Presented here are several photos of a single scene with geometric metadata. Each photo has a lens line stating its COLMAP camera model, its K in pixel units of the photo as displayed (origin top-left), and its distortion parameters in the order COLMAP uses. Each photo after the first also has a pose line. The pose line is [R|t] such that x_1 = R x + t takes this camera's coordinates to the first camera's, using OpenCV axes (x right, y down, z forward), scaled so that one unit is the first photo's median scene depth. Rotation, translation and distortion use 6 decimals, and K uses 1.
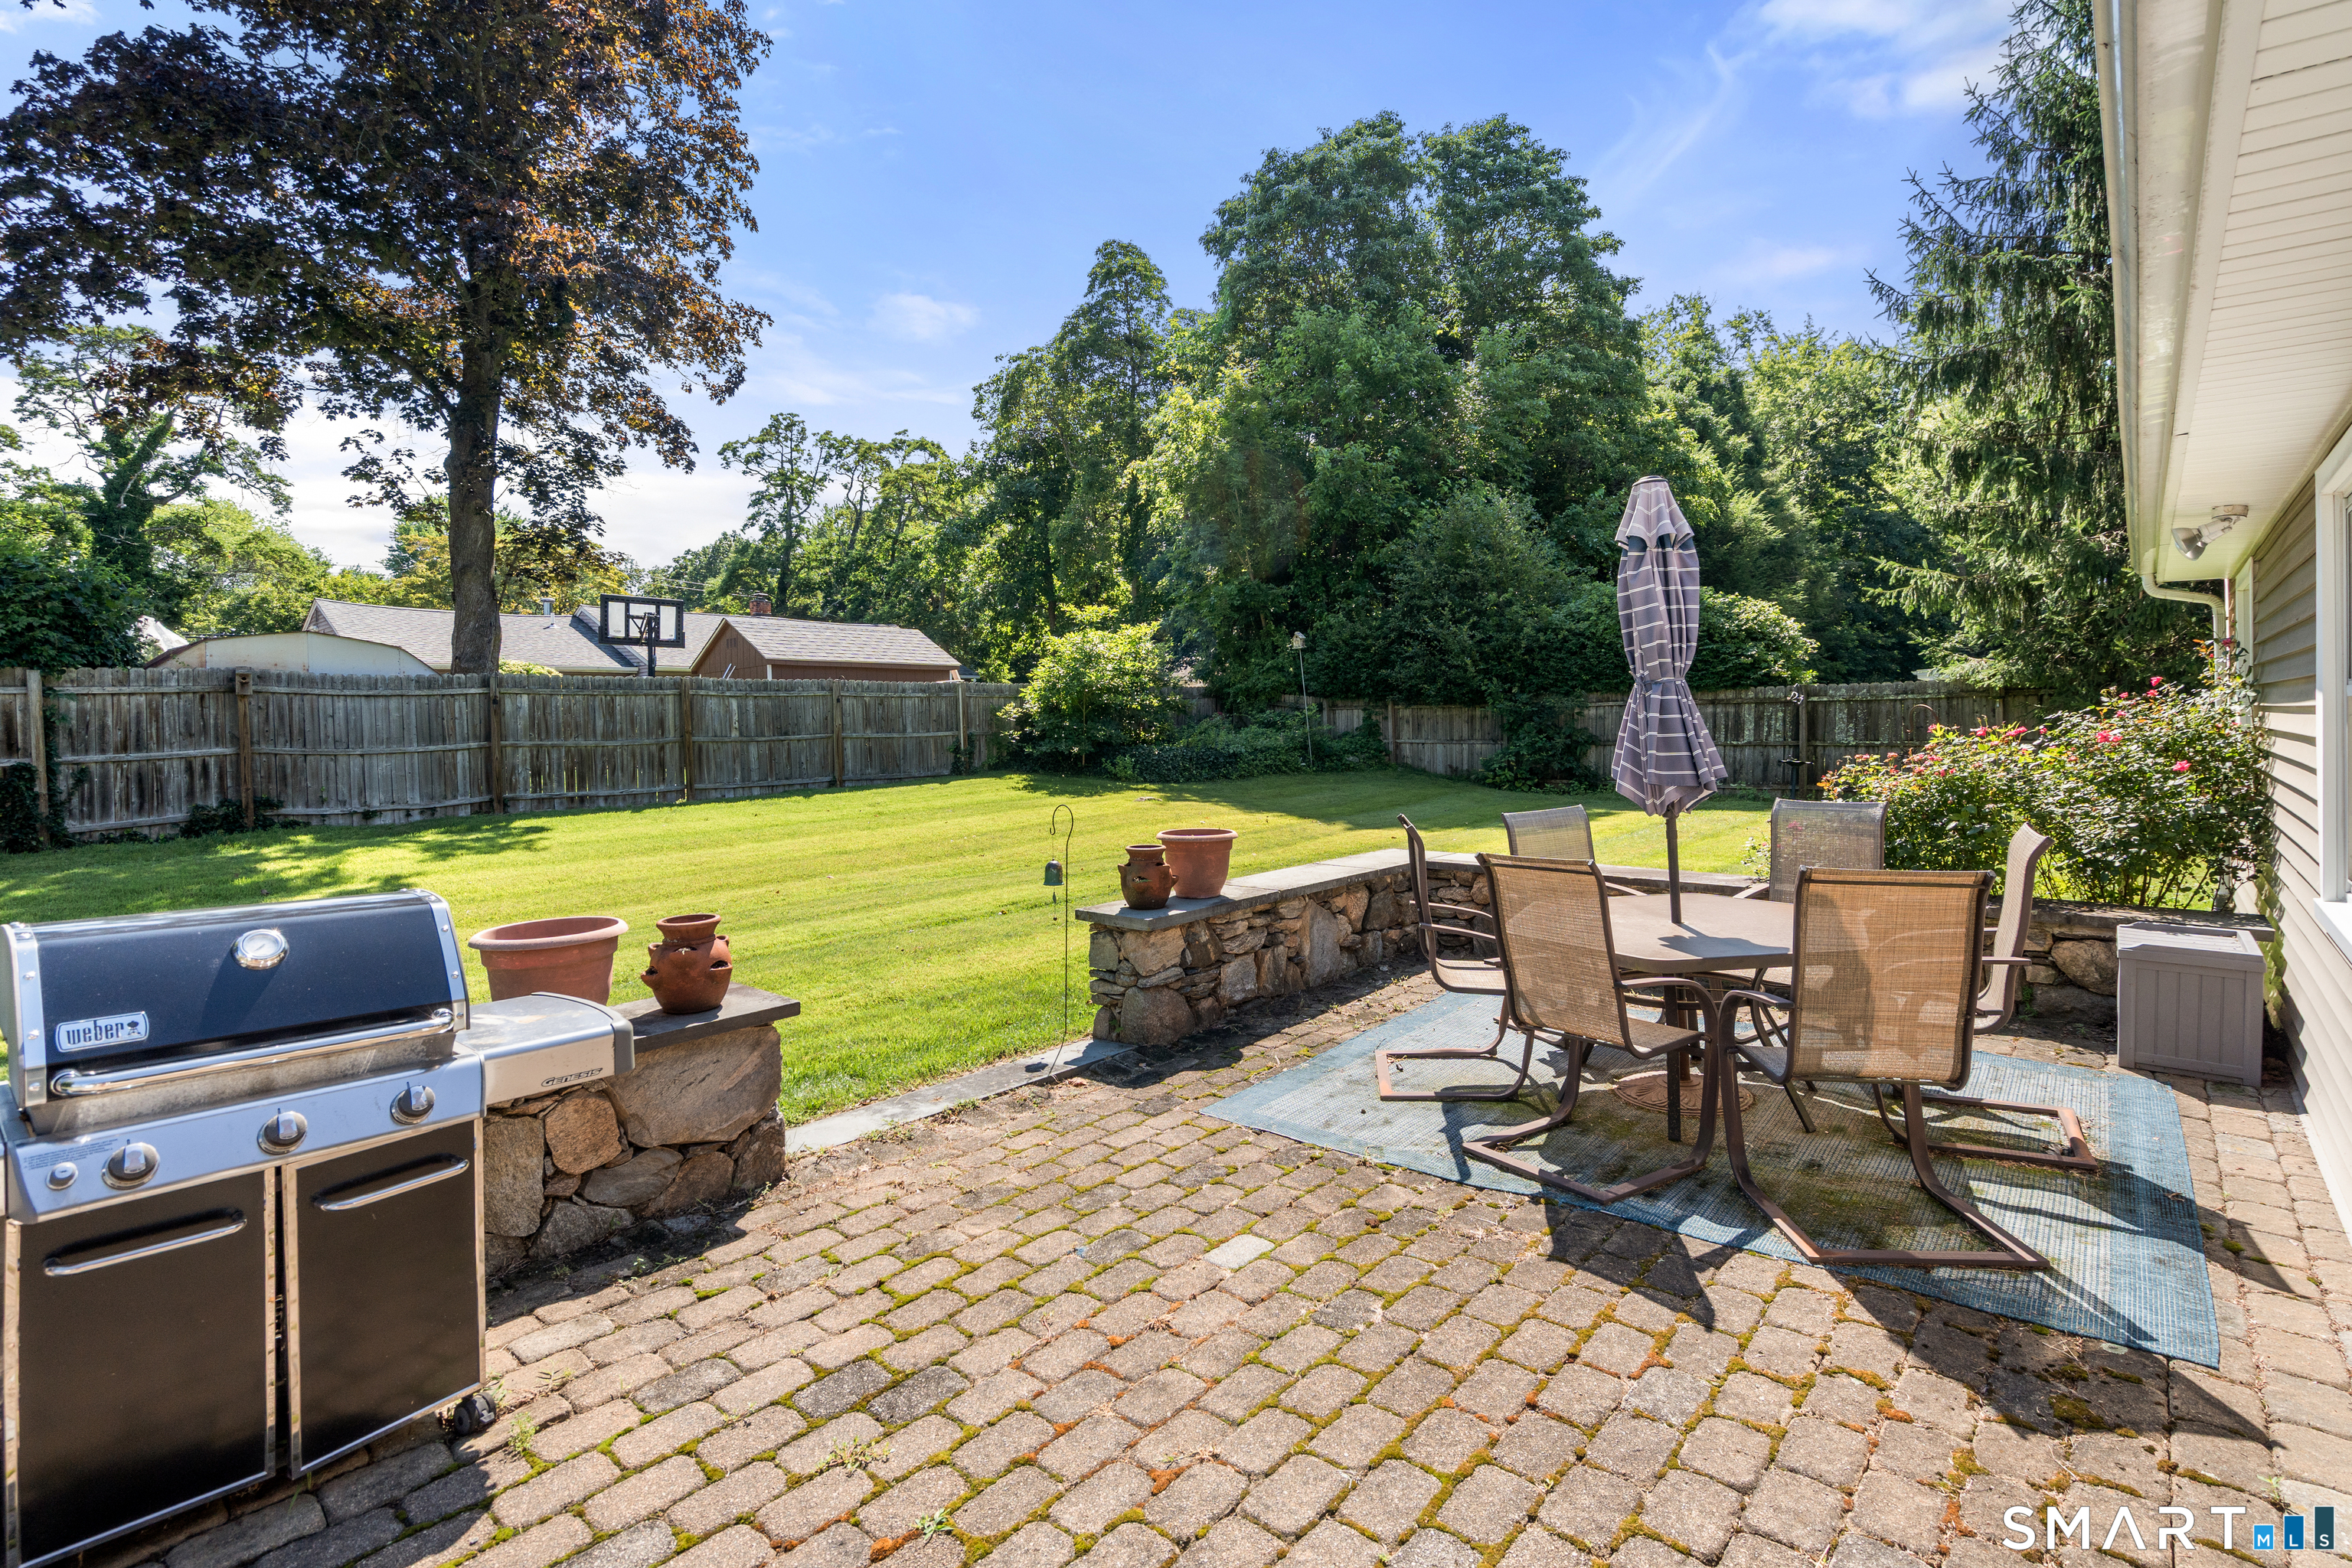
lens RADIAL K [[1086.1, 0, 1197.2], [0, 1086.1, 728.5], [0, 0, 1]] dist [-0.003328, 0.001887]
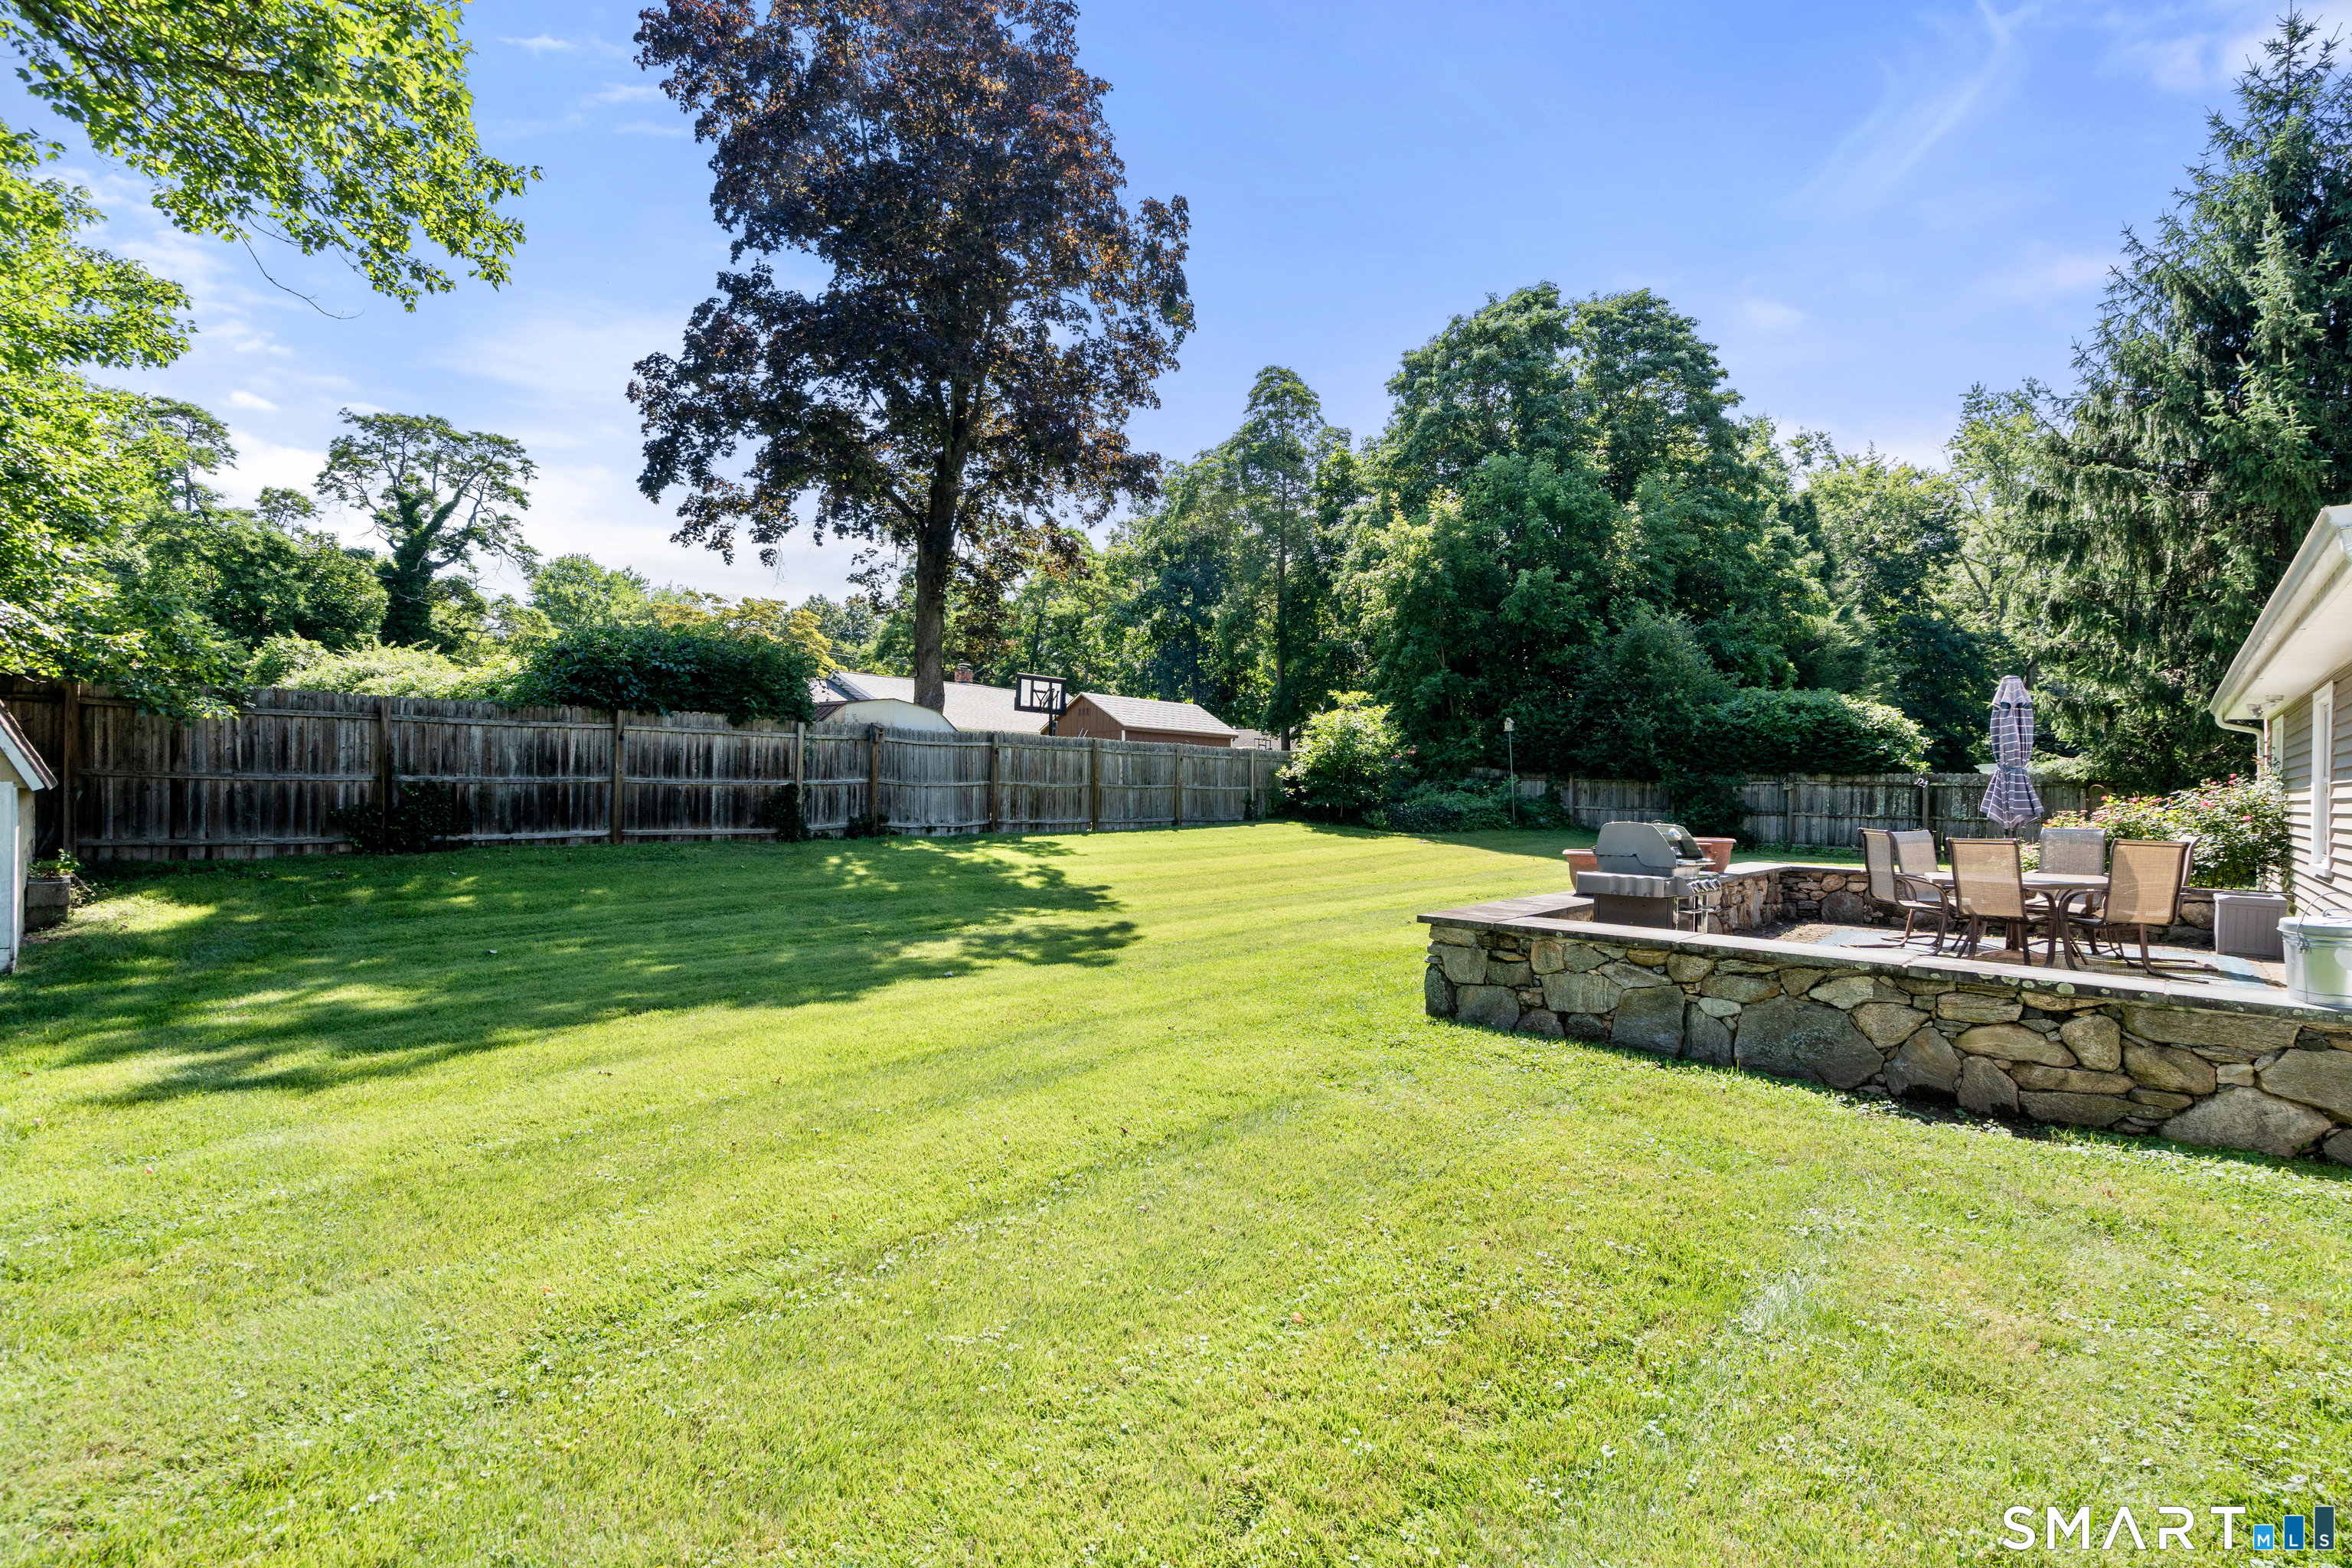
lens RADIAL K [[1086.1, 0, 1178.4], [0, 1086.1, 782.5], [0, 0, 1]] dist [-0.003328, 0.001887]
pose [[0.999304, 0.034413, -0.014419, -0.279039], [-0.034600, 0.999318, -0.012910, 0.016584], [0.013965, 0.013400, 0.999813, -0.277925]]
